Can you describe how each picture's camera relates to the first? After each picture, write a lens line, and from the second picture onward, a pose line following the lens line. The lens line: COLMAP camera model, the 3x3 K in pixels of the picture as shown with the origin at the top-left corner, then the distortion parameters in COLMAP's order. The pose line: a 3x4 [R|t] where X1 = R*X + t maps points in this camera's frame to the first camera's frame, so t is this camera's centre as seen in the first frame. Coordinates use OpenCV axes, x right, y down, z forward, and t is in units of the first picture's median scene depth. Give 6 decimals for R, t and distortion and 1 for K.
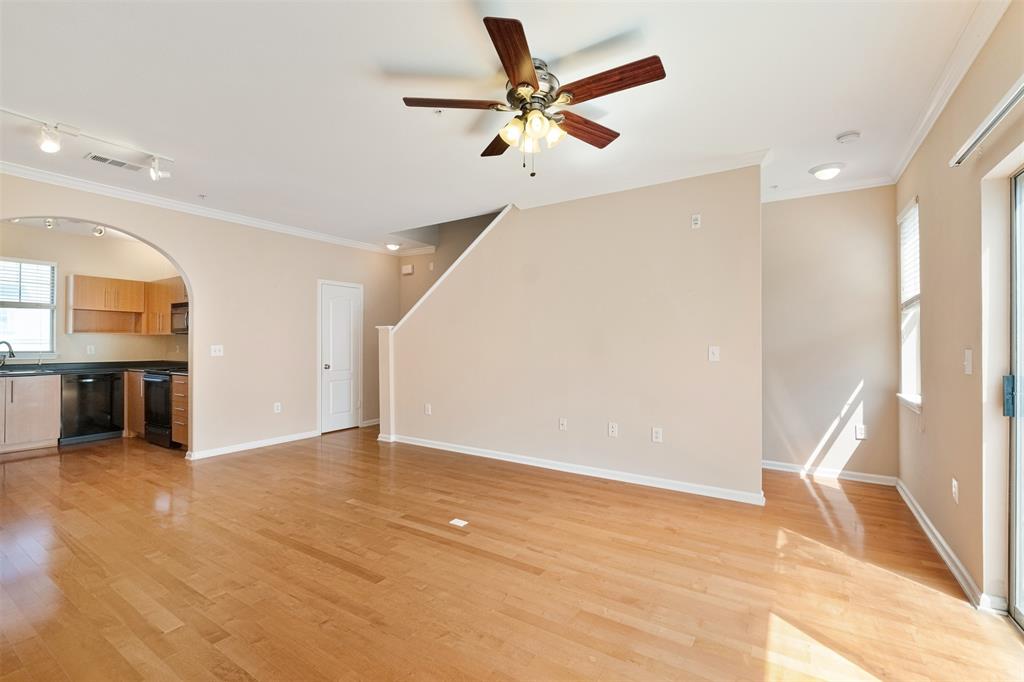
lens RADIAL K [[449.0, 0, 518.6], [0, 449.0, 338.0], [0, 0, 1]] dist [-0.004332, -0.002717]
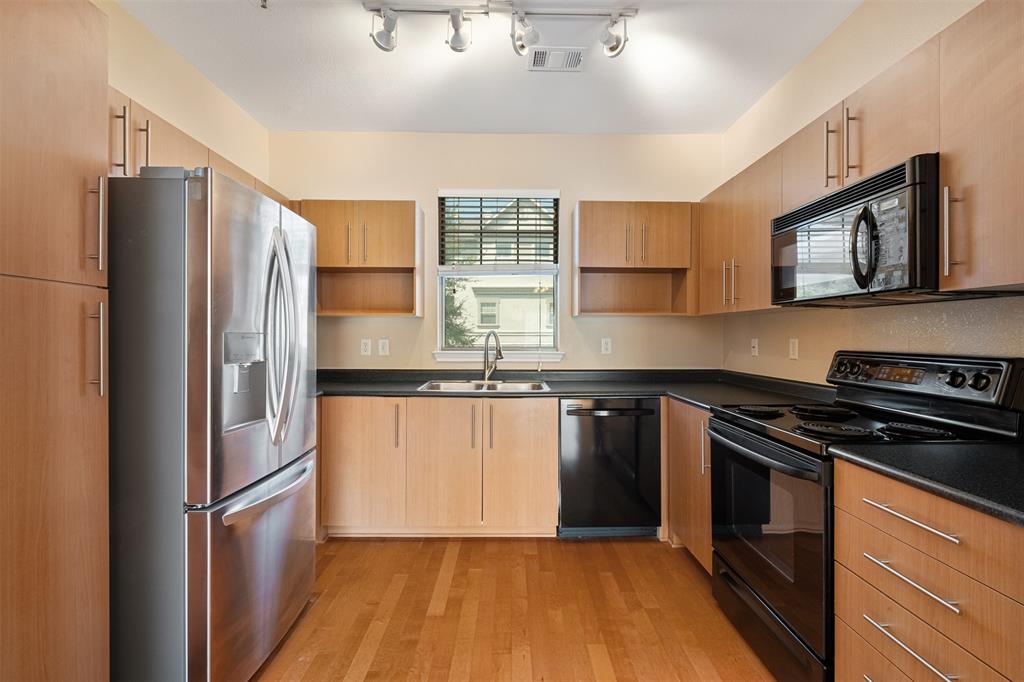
lens RADIAL K [[449.0, 0, 512.1], [0, 449.0, 336.4], [0, 0, 1]] dist [-0.004332, -0.002717]
pose [[0.546164, 0.002408, -0.837675, -0.619096], [0.008566, 0.999928, 0.008459, 0.010240], [0.837634, -0.011795, 0.546104, 0.664104]]
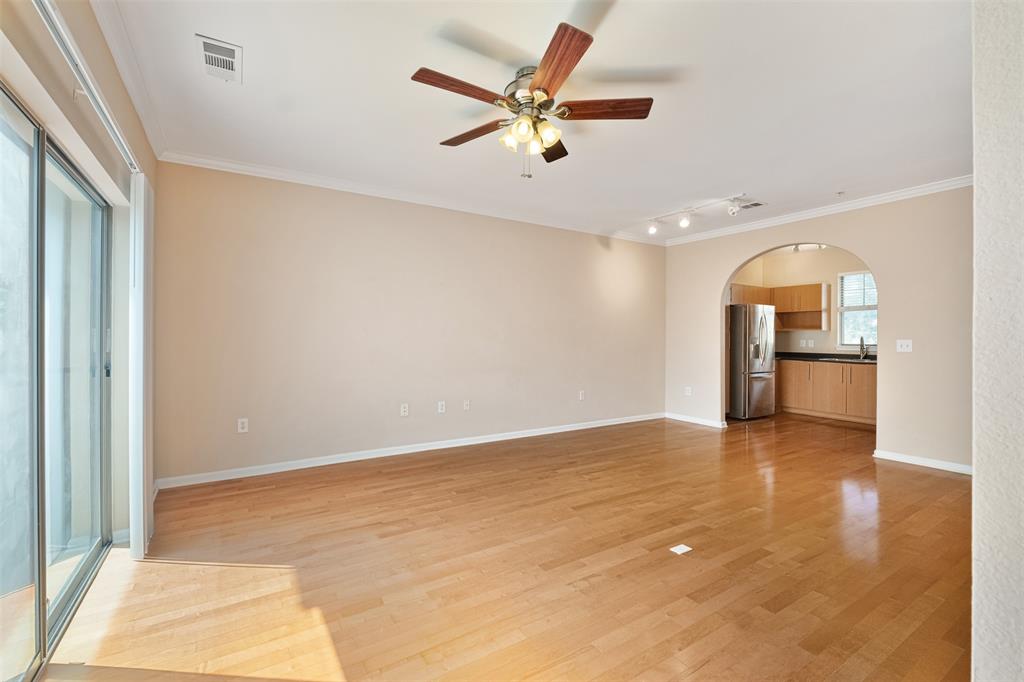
lens RADIAL K [[449.0, 0, 510.9], [0, 449.0, 340.6], [0, 0, 1]] dist [-0.004332, -0.002717]
pose [[-0.428719, 0.008087, -0.903402, 0.428971], [0.006239, 0.999963, 0.005991, 0.005882], [0.903416, -0.003068, -0.428753, 0.601500]]
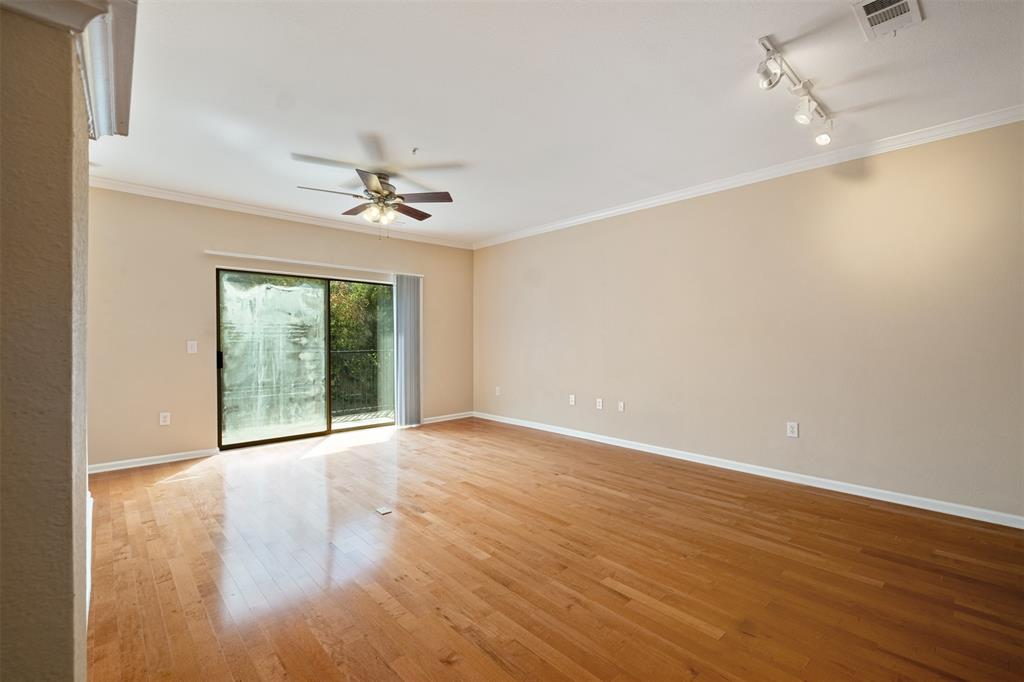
lens RADIAL K [[449.0, 0, 511.3], [0, 449.0, 346.9], [0, 0, 1]] dist [-0.004332, -0.002717]
pose [[-0.963268, -0.001200, 0.268540, -0.392117], [-0.001157, 0.999999, 0.000317, 0.018367], [-0.268540, -0.000005, -0.963268, 1.077040]]
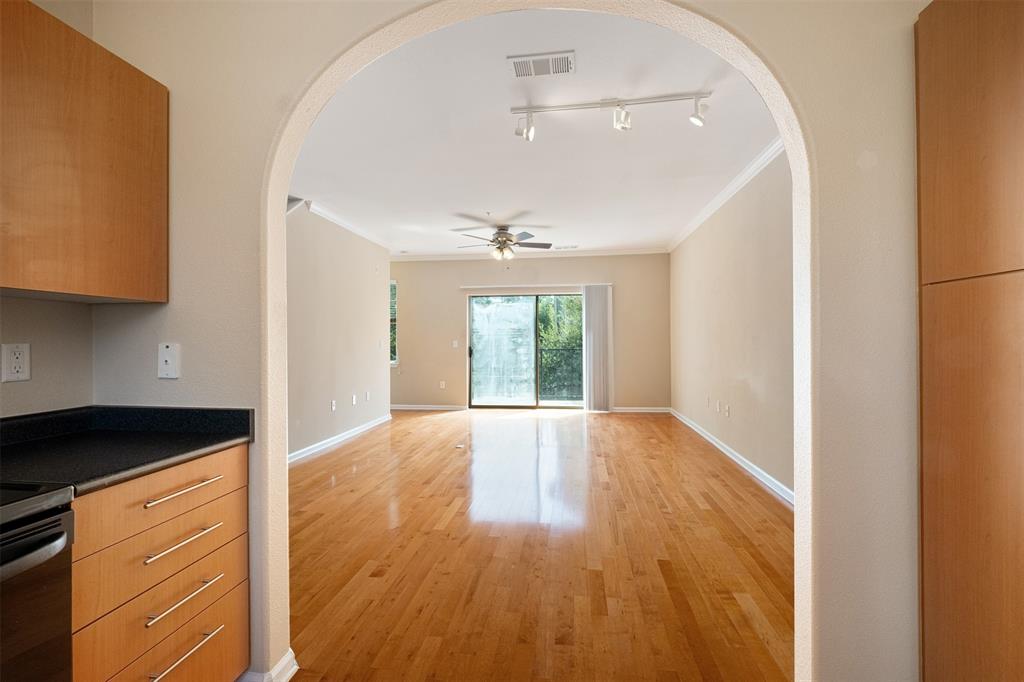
lens RADIAL K [[449.0, 0, 508.8], [0, 449.0, 336.4], [0, 0, 1]] dist [-0.004332, -0.002717]
pose [[-0.411928, 0.008835, 0.911173, -0.959999], [-0.008262, 0.999876, -0.013431, 0.013334], [-0.911179, -0.013061, -0.411804, 0.862022]]
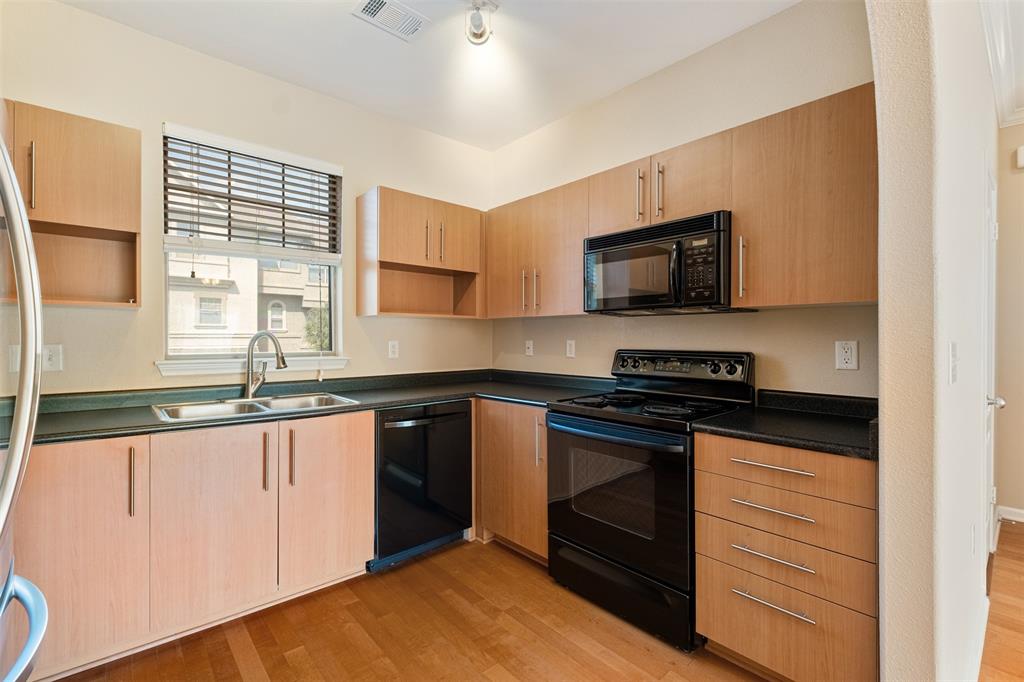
lens RADIAL K [[449.0, 0, 510.1], [0, 449.0, 341.1], [0, 0, 1]] dist [-0.004332, -0.002717]
pose [[0.961443, 0.002894, -0.274989, -0.760369], [0.002148, 0.999835, 0.018035, 0.009571], [0.274995, -0.017930, 0.961278, 0.605692]]
